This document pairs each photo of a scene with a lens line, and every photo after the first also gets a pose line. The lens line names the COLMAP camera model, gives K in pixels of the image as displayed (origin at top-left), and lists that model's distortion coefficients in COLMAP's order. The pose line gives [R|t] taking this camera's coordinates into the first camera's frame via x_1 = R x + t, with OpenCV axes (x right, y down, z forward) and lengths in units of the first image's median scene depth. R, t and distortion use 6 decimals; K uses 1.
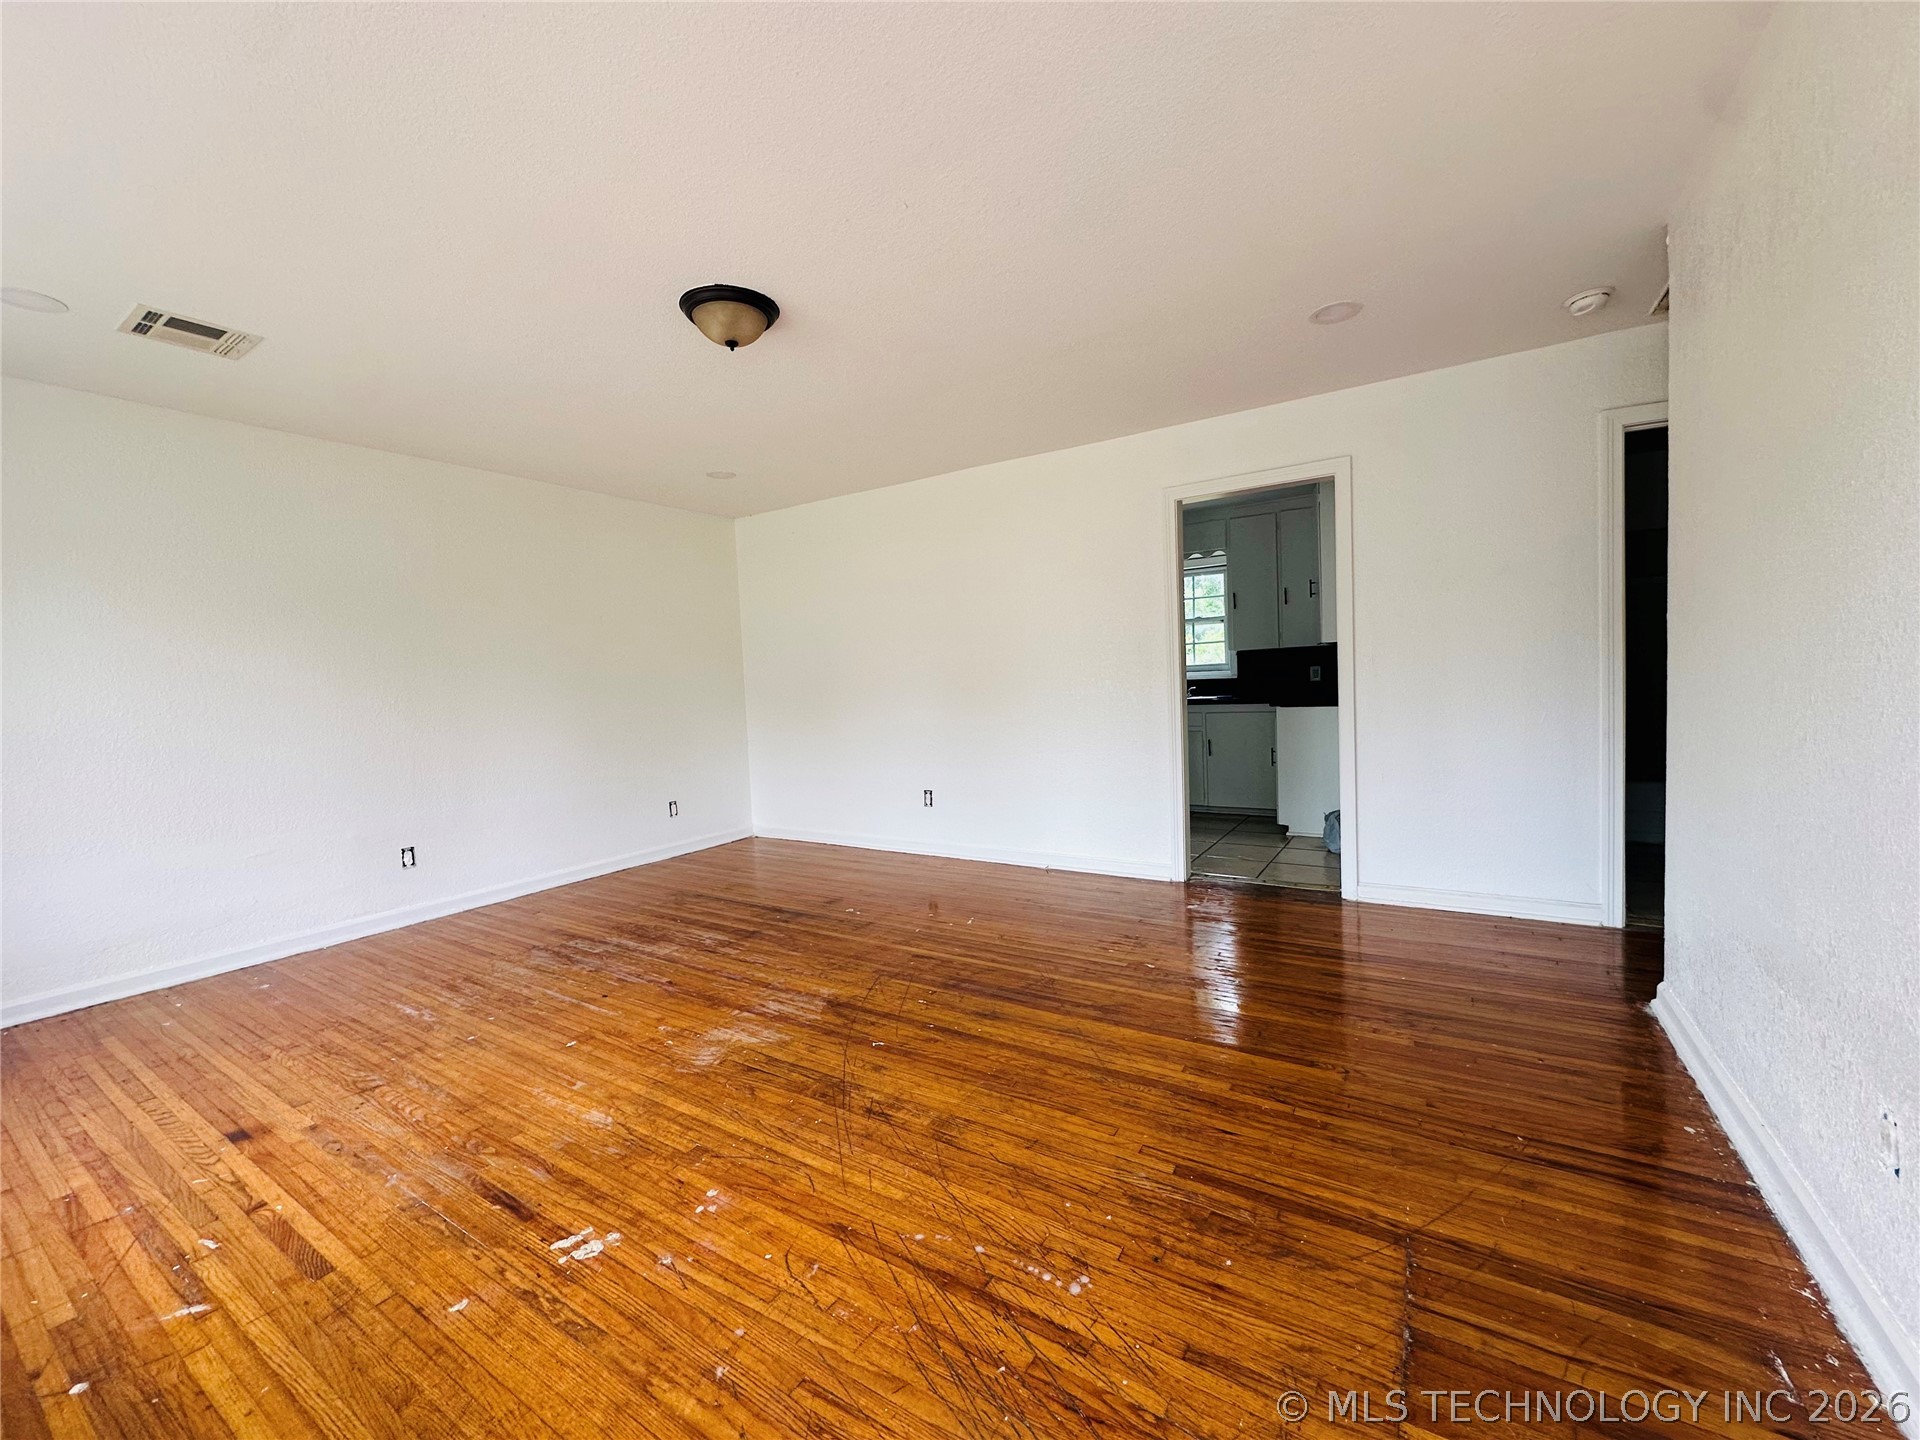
lens RADIAL K [[765.2, 0, 959.0], [0, 765.2, 715.1], [0, 0, 1]] dist [-0.000609, 0.000017]
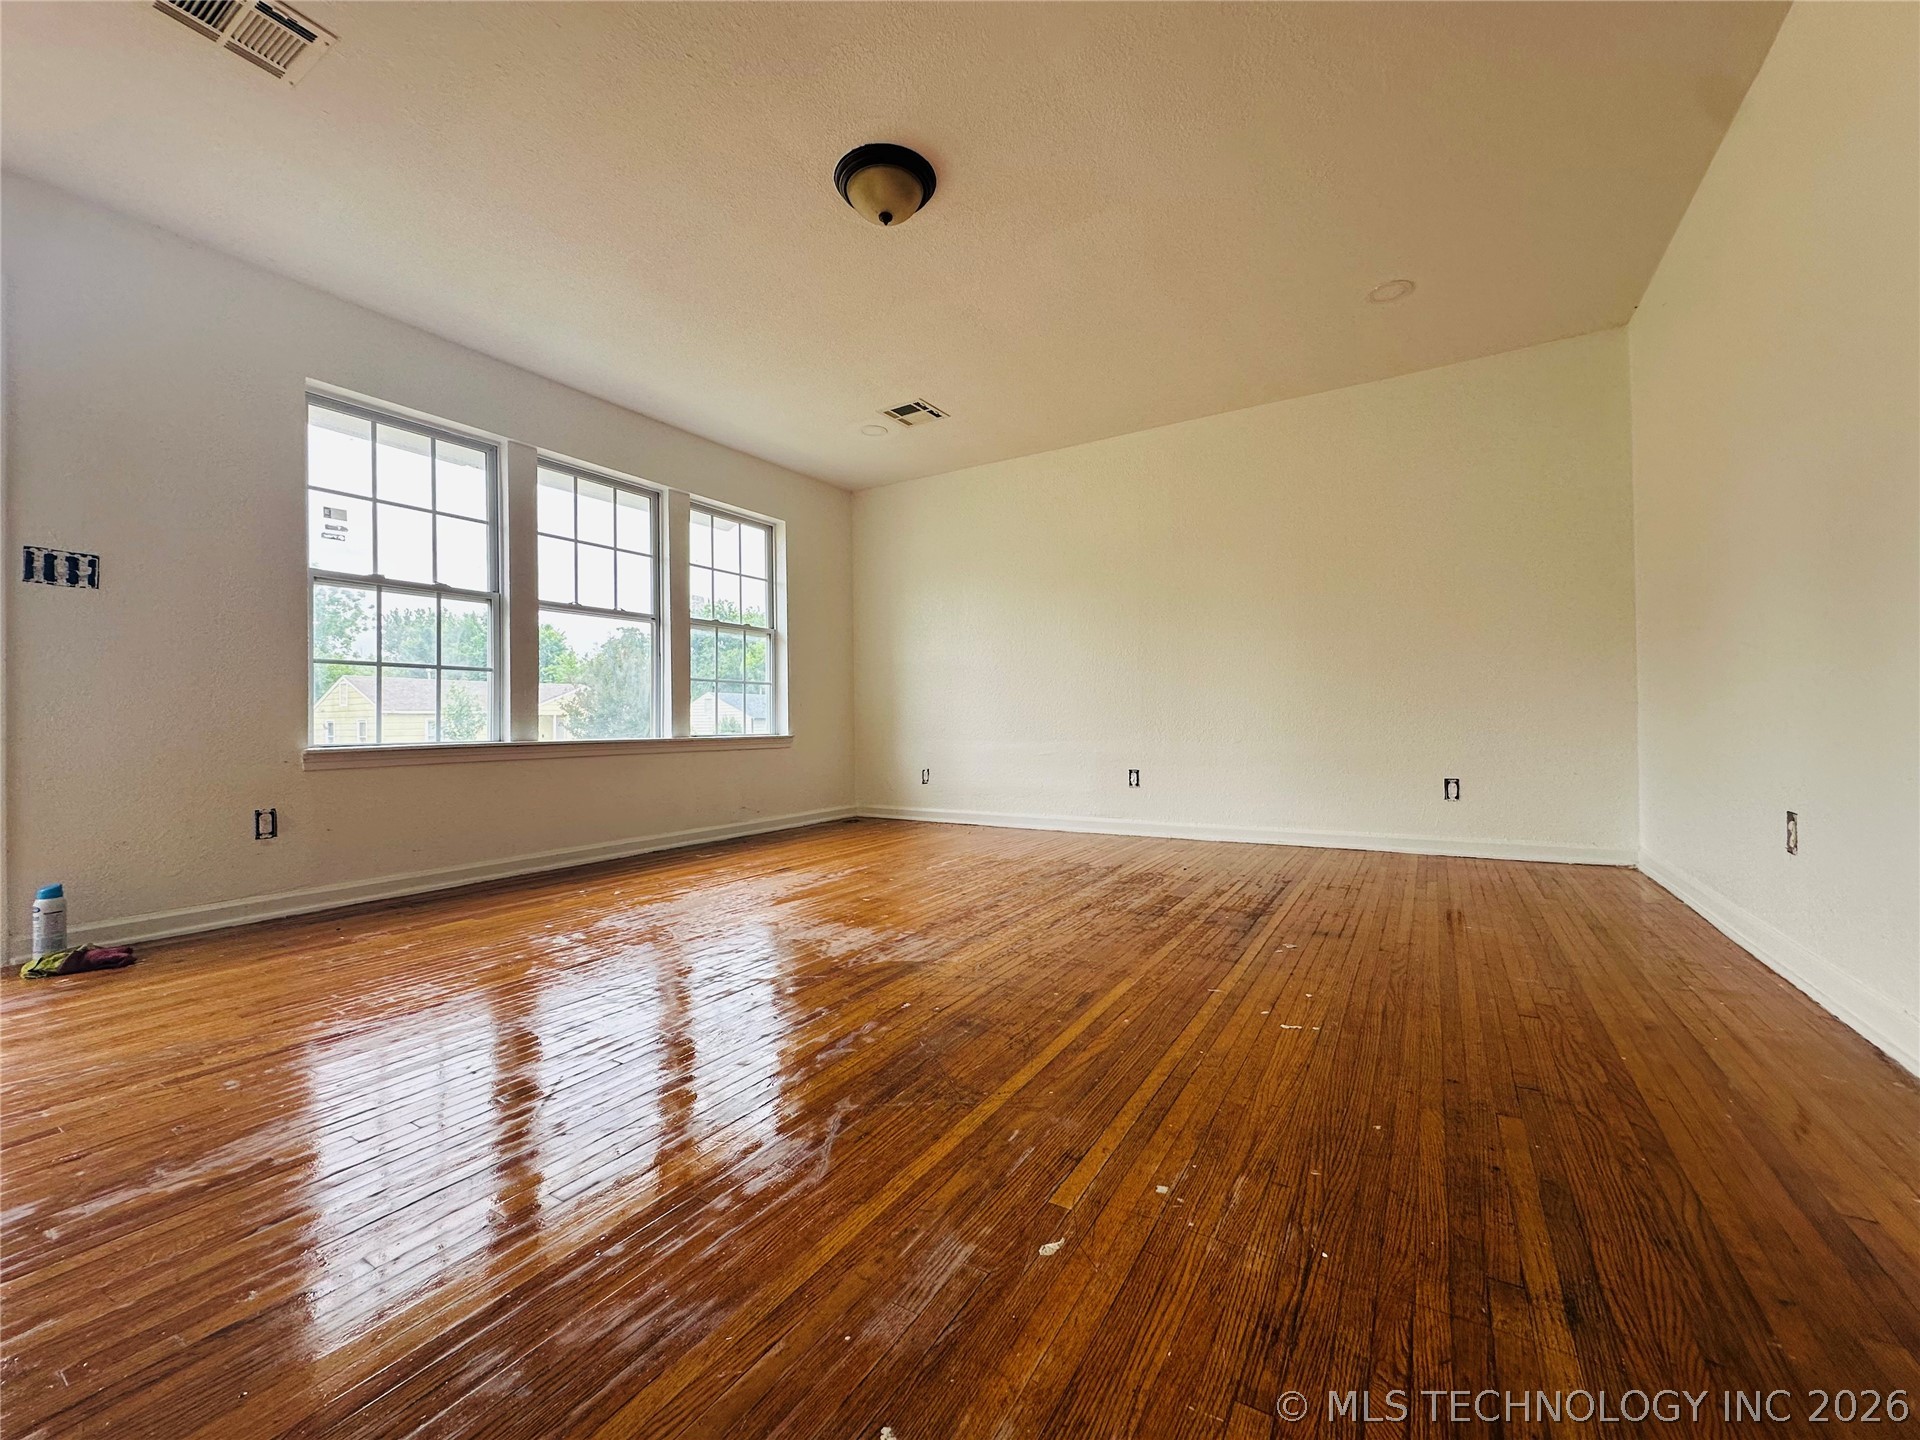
lens RADIAL K [[765.2, 0, 959.0], [0, 765.2, 715.1], [0, 0, 1]] dist [-0.000609, 0.000017]
pose [[0.016198, 0.031717, -0.999366, 0.799545], [-0.033211, 0.998962, 0.031166, 0.115349], [0.999317, 0.032686, 0.017234, 1.303336]]
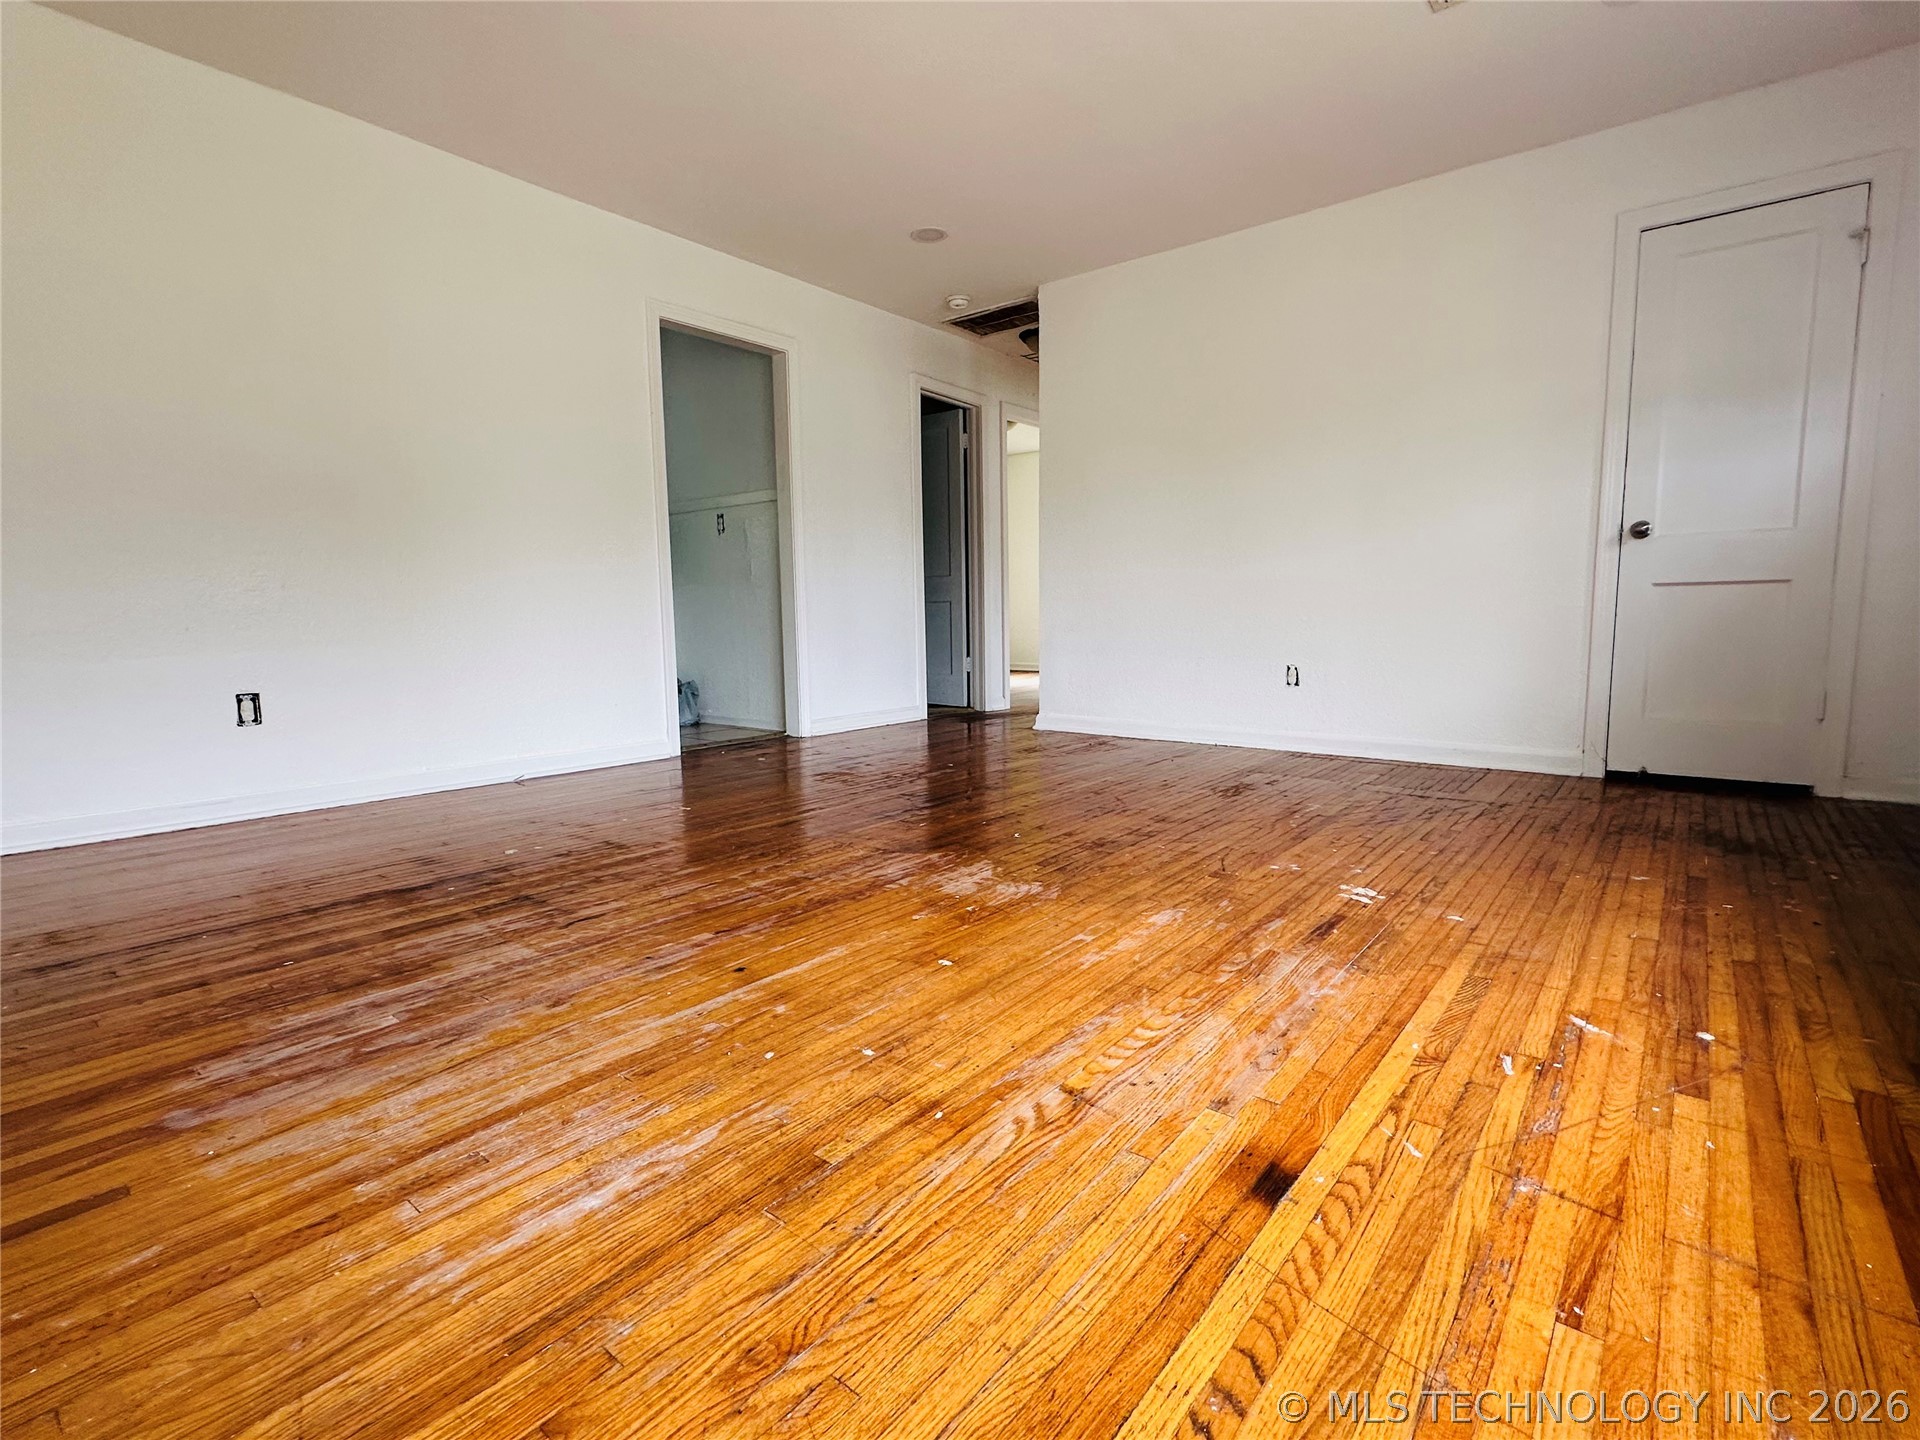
lens RADIAL K [[914.3, 0, 960.0], [0, 914.3, 720.0], [0, 0, 1]] dist [-0.002795, 0.000354]
pose [[0.108798, -0.075381, 0.991202, -1.390025], [0.053385, 0.996125, 0.069896, 0.228552], [-0.992629, 0.045311, 0.112401, 1.053602]]
